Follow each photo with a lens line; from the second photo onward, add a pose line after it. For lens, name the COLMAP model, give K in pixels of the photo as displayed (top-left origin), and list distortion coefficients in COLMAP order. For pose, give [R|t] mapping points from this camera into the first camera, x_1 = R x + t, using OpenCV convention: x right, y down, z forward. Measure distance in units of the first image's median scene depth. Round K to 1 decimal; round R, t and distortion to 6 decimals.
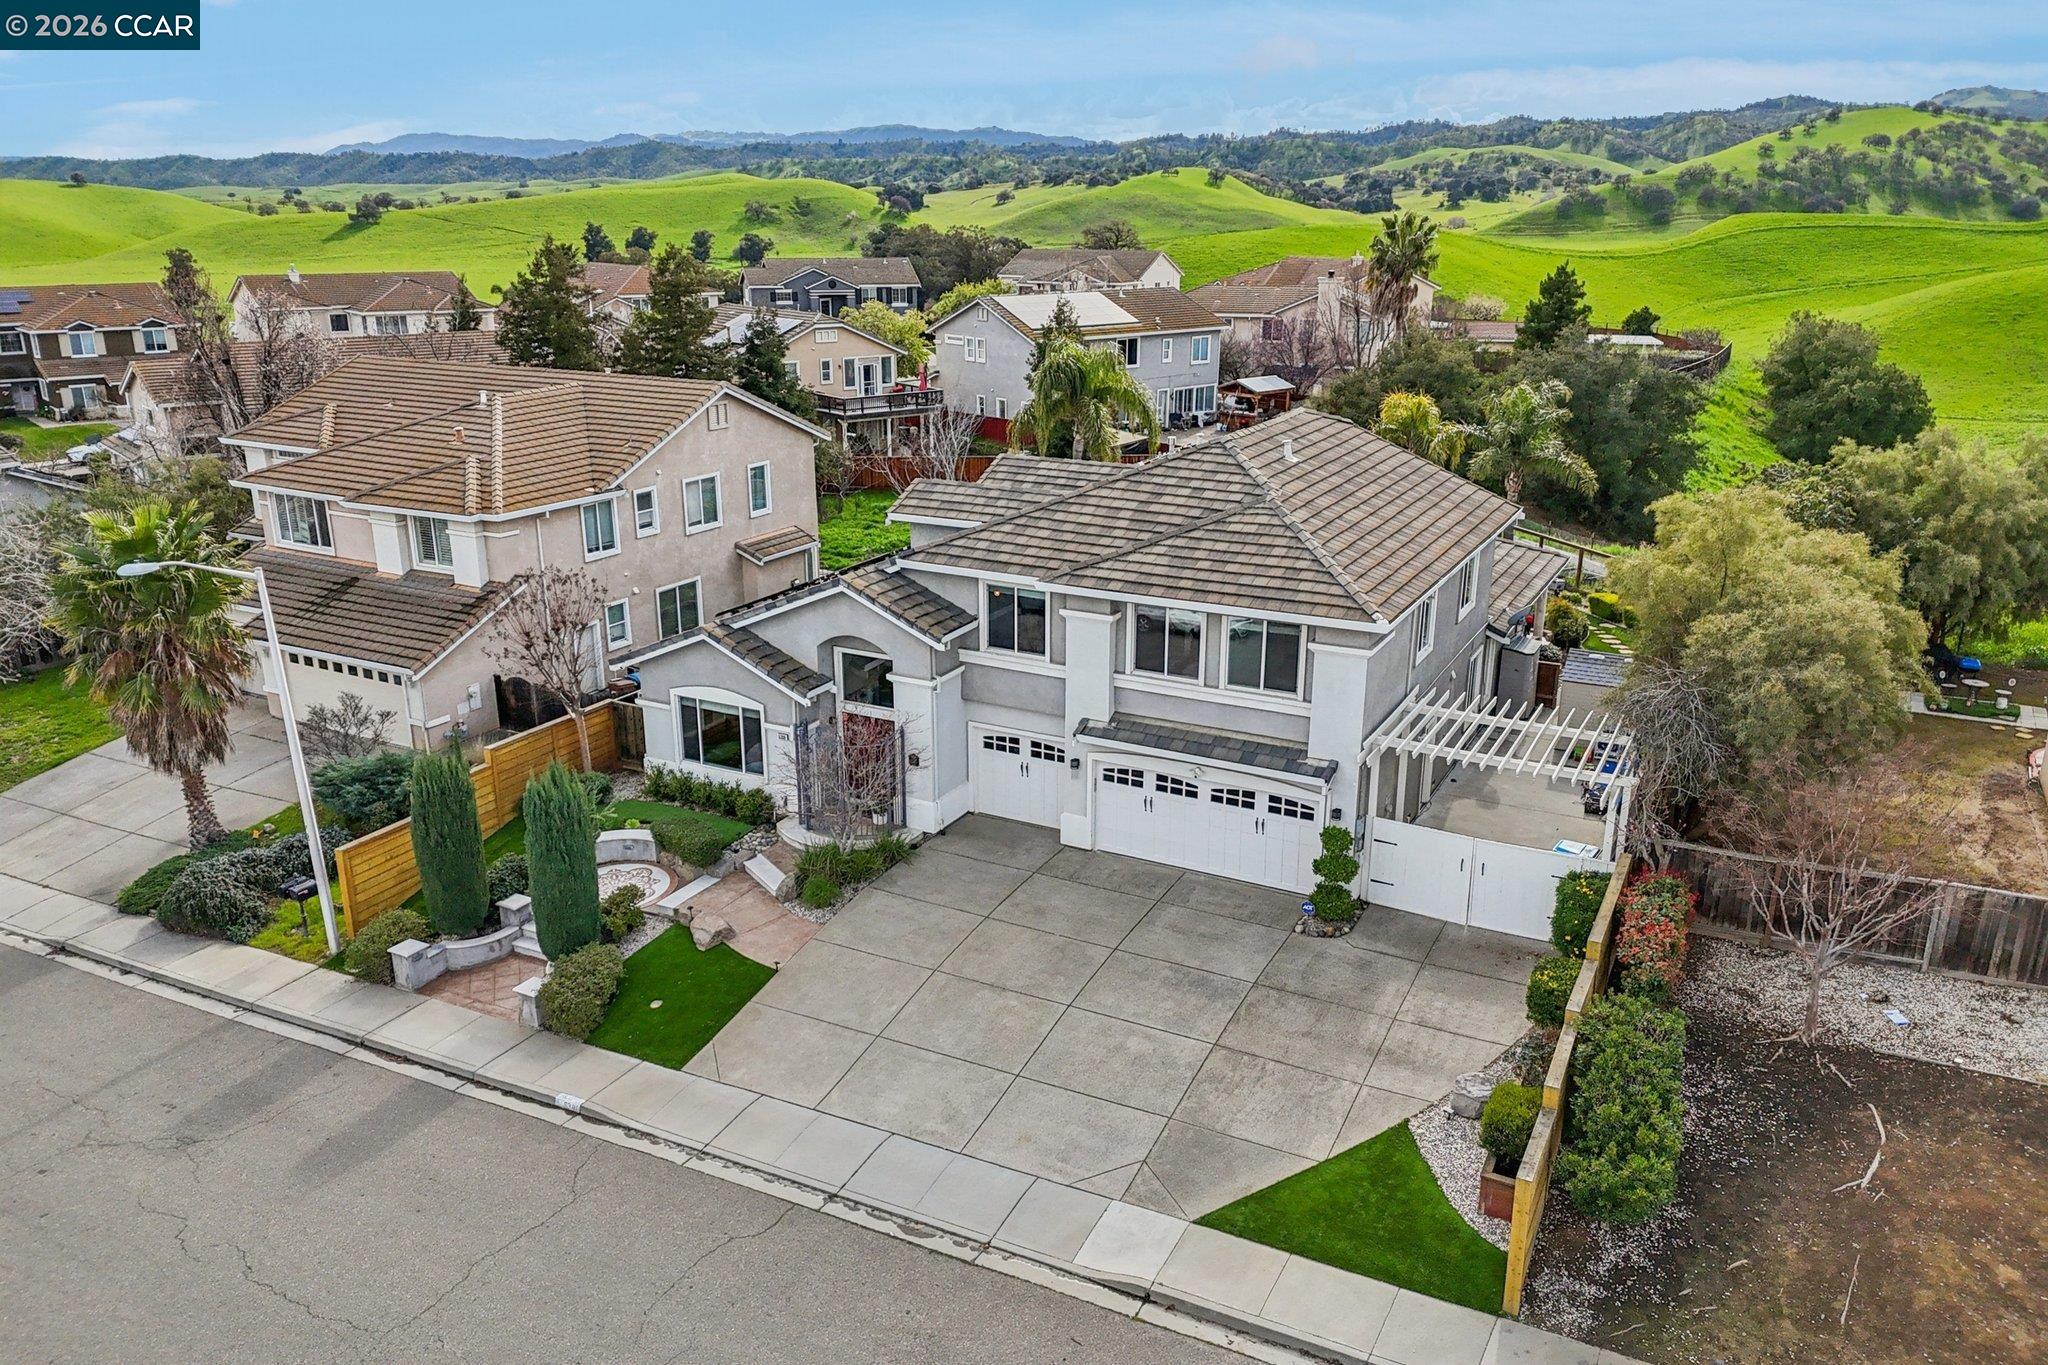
lens RADIAL K [[1502.6, 0, 1022.2], [0, 1502.6, 674.2], [0, 0, 1]] dist [0.062071, -0.052422]
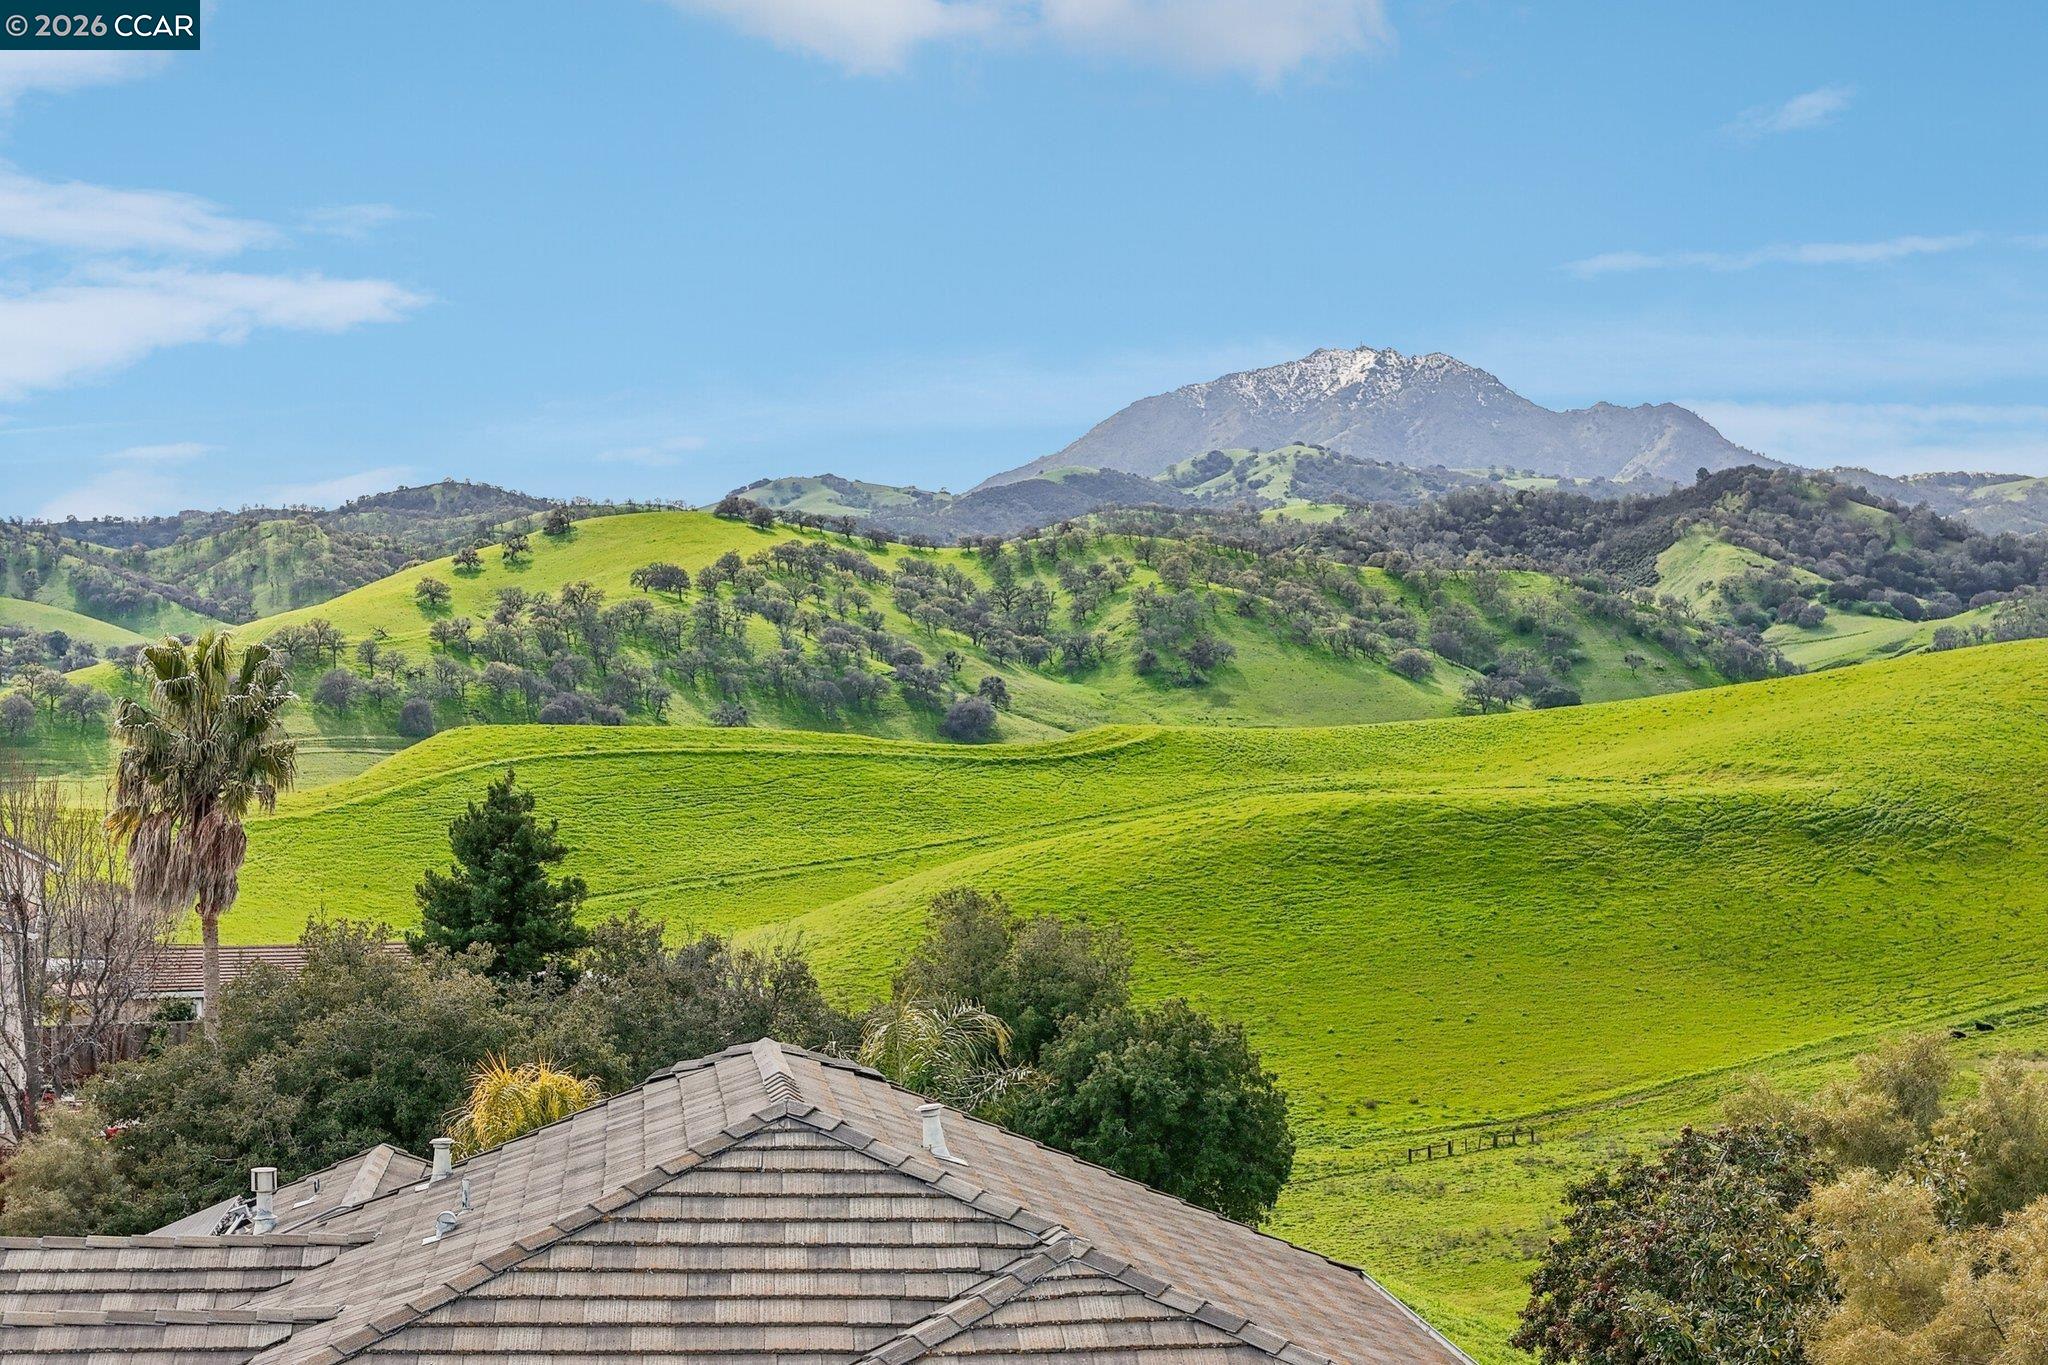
lens RADIAL K [[4096.5, 0, 1024.0], [0, 4096.5, 682.5], [0, 0, 1]] dist [-0.136393, -0.075644]
pose [[0.834424, -0.001955, 0.551119, -0.103311], [0.169709, 0.952313, -0.253570, -0.002581], [-0.524342, 0.305115, 0.794965, 0.073626]]
